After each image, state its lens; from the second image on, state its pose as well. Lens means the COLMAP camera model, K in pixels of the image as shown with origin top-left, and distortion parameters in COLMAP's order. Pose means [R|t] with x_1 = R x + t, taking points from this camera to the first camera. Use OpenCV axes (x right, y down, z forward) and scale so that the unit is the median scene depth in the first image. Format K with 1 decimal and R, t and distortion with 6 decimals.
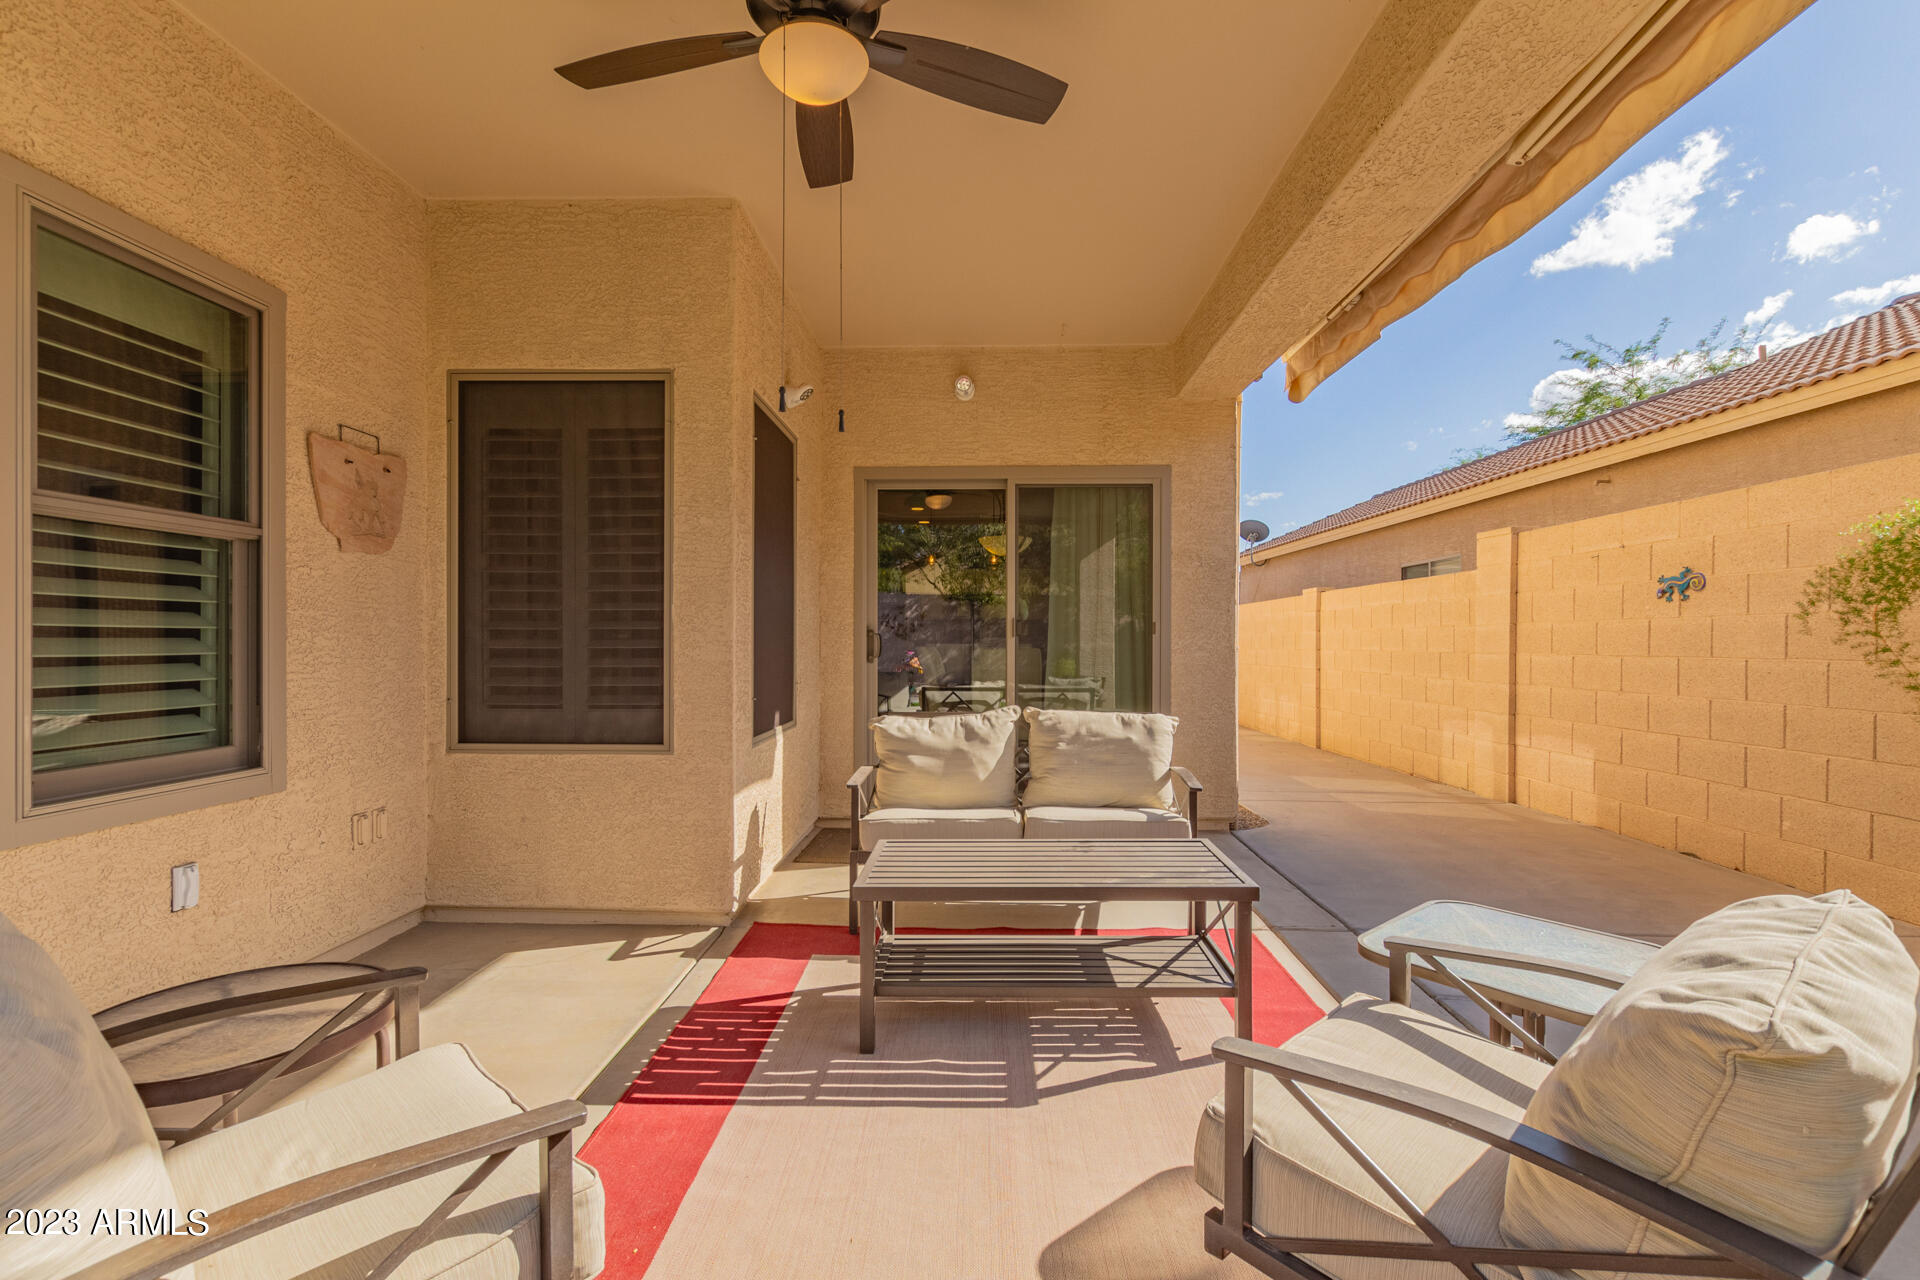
lens RADIAL K [[873.9, 0, 960.0], [0, 873.9, 640.0], [0, 0, 1]] dist [0.013789, -0.007730]
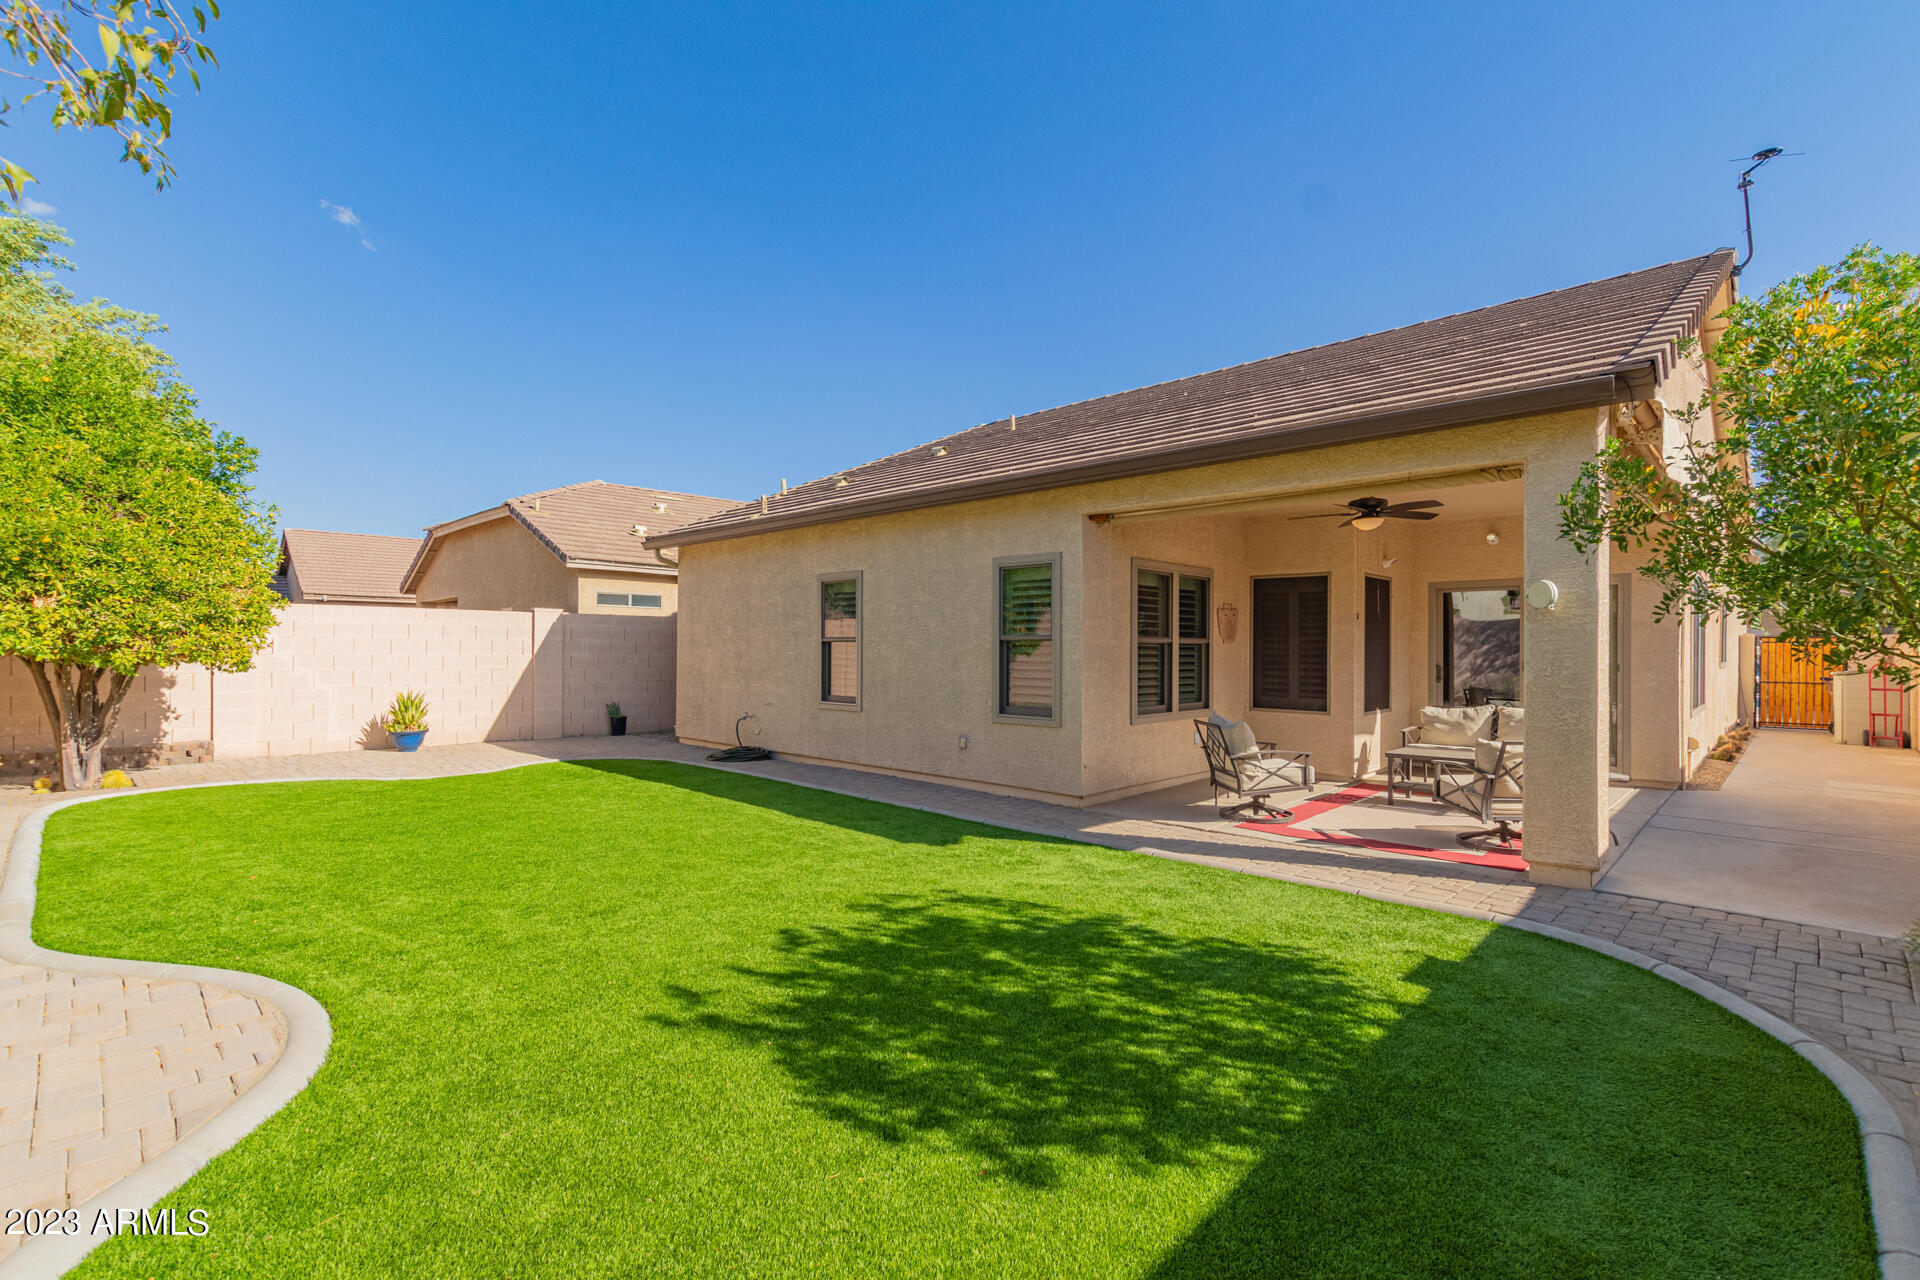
lens RADIAL K [[873.9, 0, 960.0], [0, 873.9, 640.0], [0, 0, 1]] dist [0.013789, -0.007730]
pose [[0.741926, -0.005320, -0.670461, 0.554956], [-0.004793, 0.999901, -0.013238, -0.052050], [0.670465, 0.013036, 0.741827, -1.539969]]
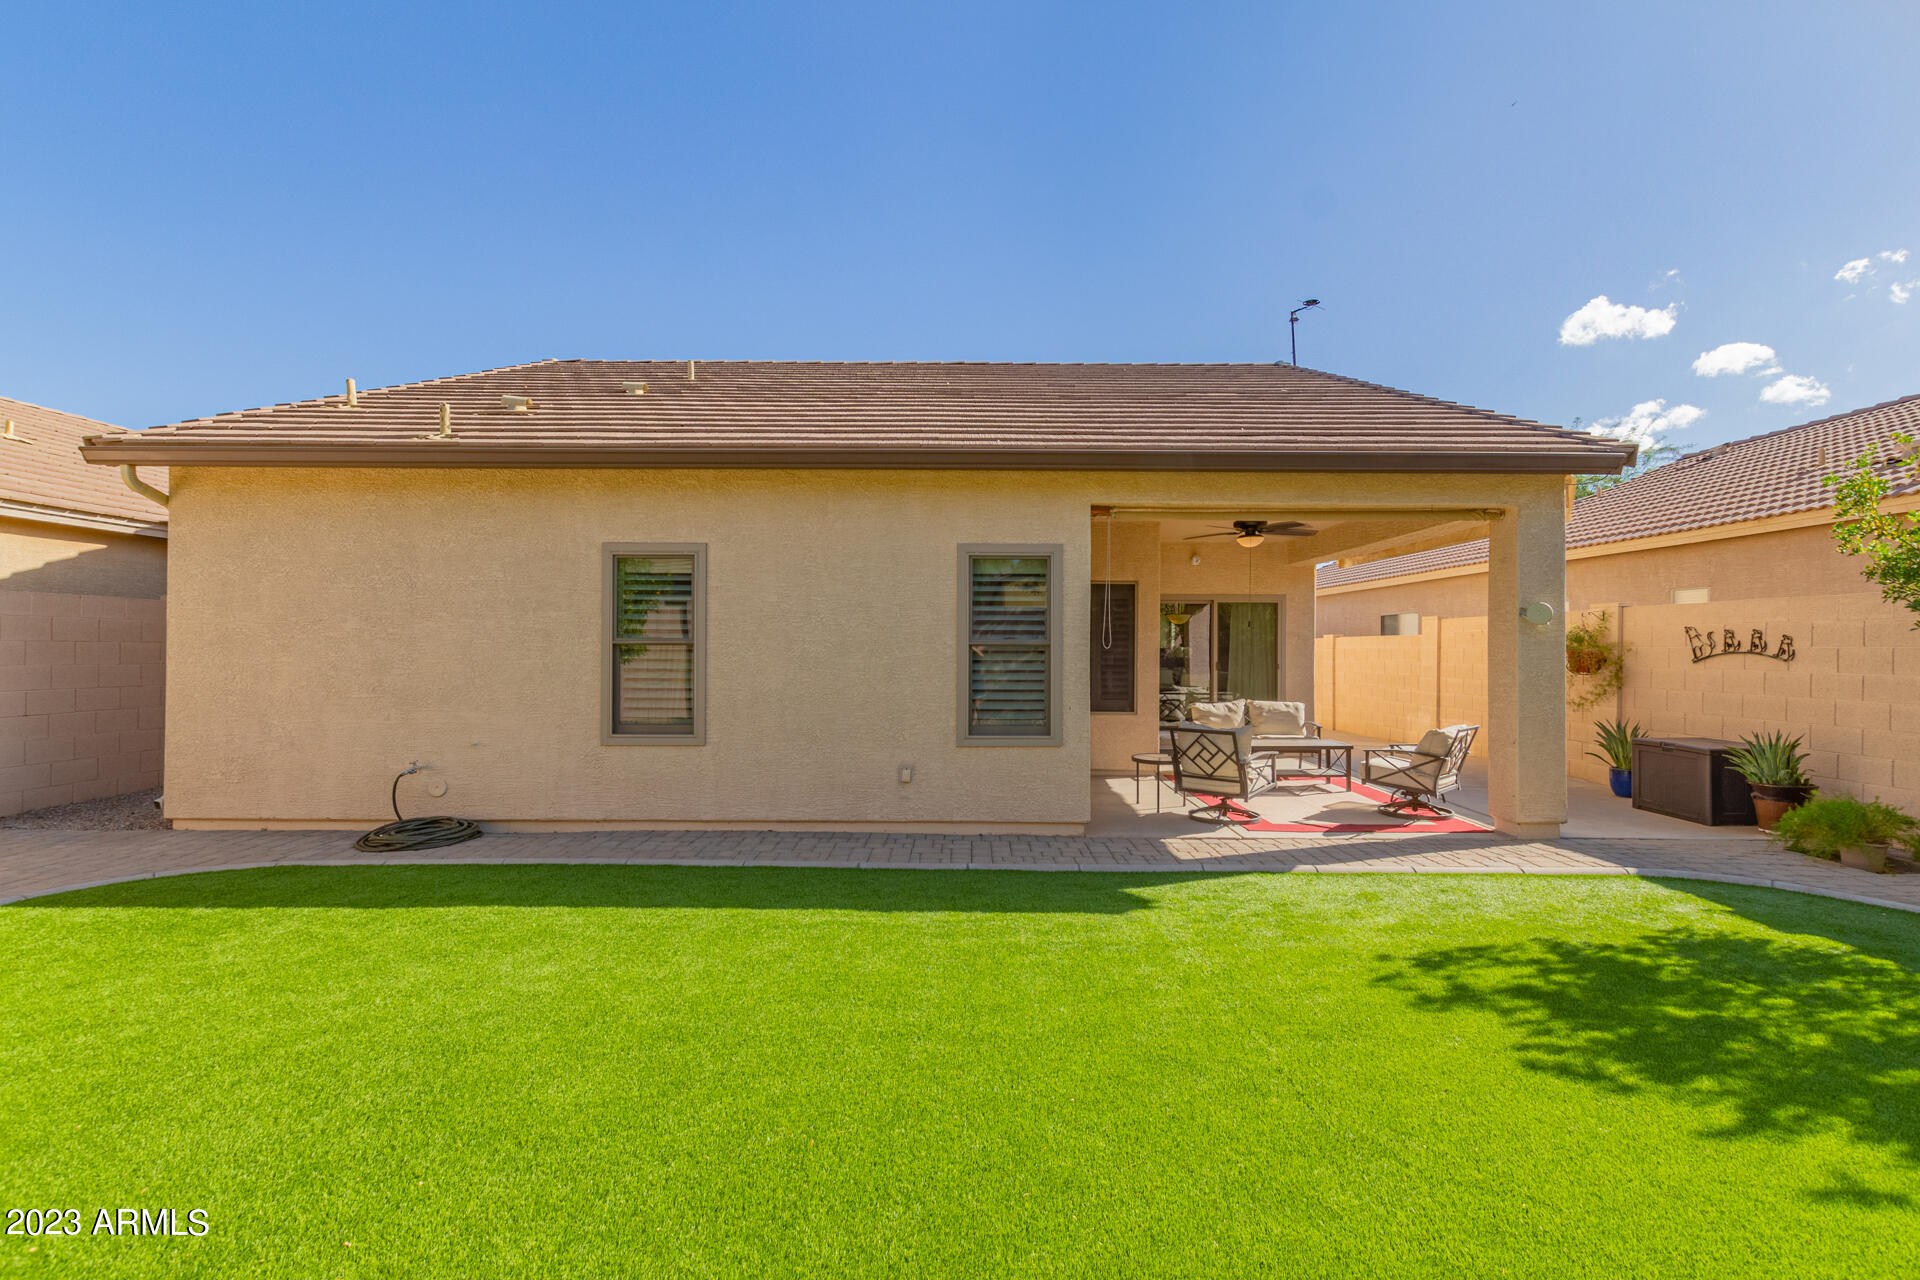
lens RADIAL K [[873.9, 0, 960.0], [0, 873.9, 640.0], [0, 0, 1]] dist [0.013789, -0.007730]
pose [[0.999597, 0.001985, 0.028328, -0.879576], [-0.001598, 0.999905, -0.013700, -0.066441], [-0.028353, 0.013649, 0.999505, -1.637306]]
